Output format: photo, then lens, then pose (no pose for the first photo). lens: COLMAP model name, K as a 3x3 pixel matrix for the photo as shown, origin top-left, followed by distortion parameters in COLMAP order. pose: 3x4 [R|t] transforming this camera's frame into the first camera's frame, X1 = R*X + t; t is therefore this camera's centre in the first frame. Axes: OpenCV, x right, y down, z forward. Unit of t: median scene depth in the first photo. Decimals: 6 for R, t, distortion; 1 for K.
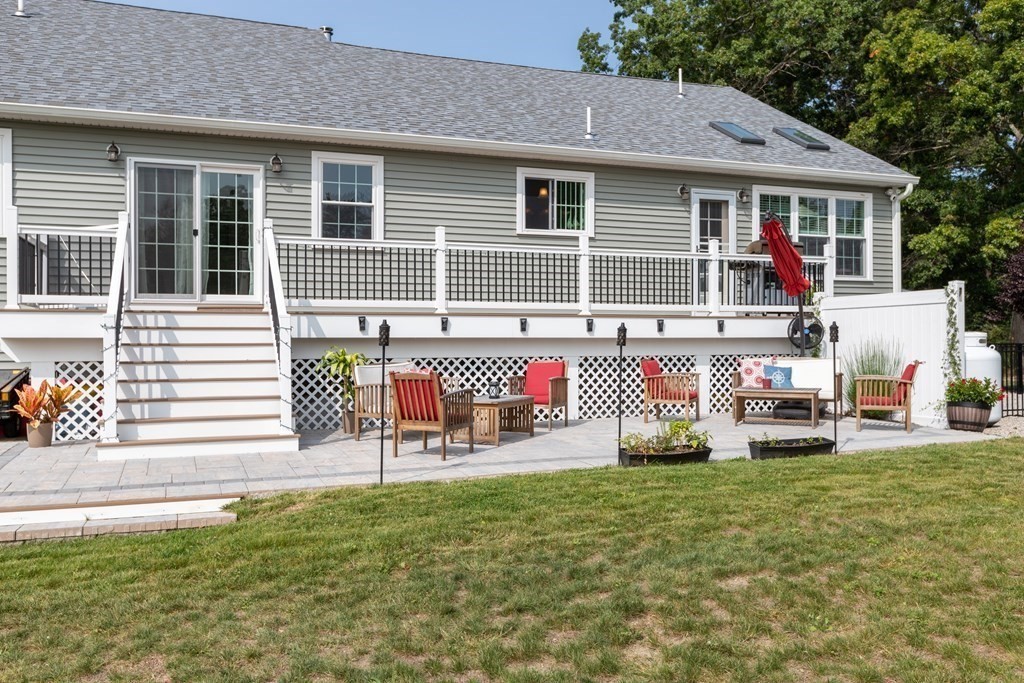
lens RADIAL K [[884.8, 0, 509.2], [0, 884.8, 337.3], [0, 0, 1]] dist [-0.006990, 0.004824]
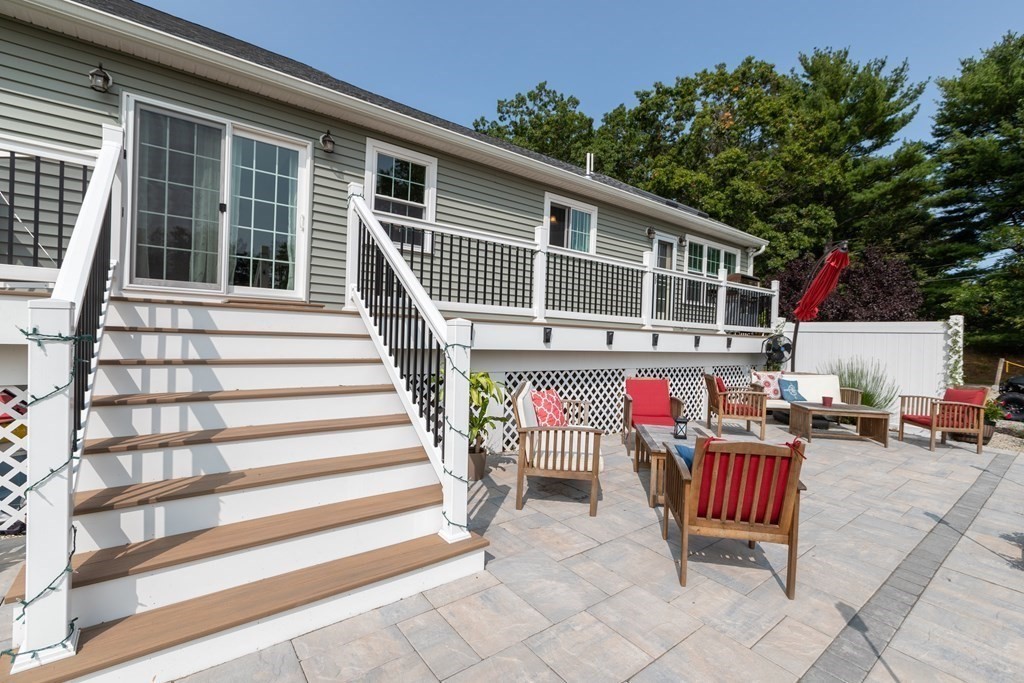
lens RADIAL K [[465.8, 0, 519.5], [0, 465.8, 336.5], [0, 0, 1]] dist [-0.002254, 0.000839]
pose [[0.952858, 0.035367, 0.301349, -0.210556], [-0.038698, 0.999238, 0.005092, -0.013000], [-0.300939, -0.016513, 0.953500, 0.488660]]
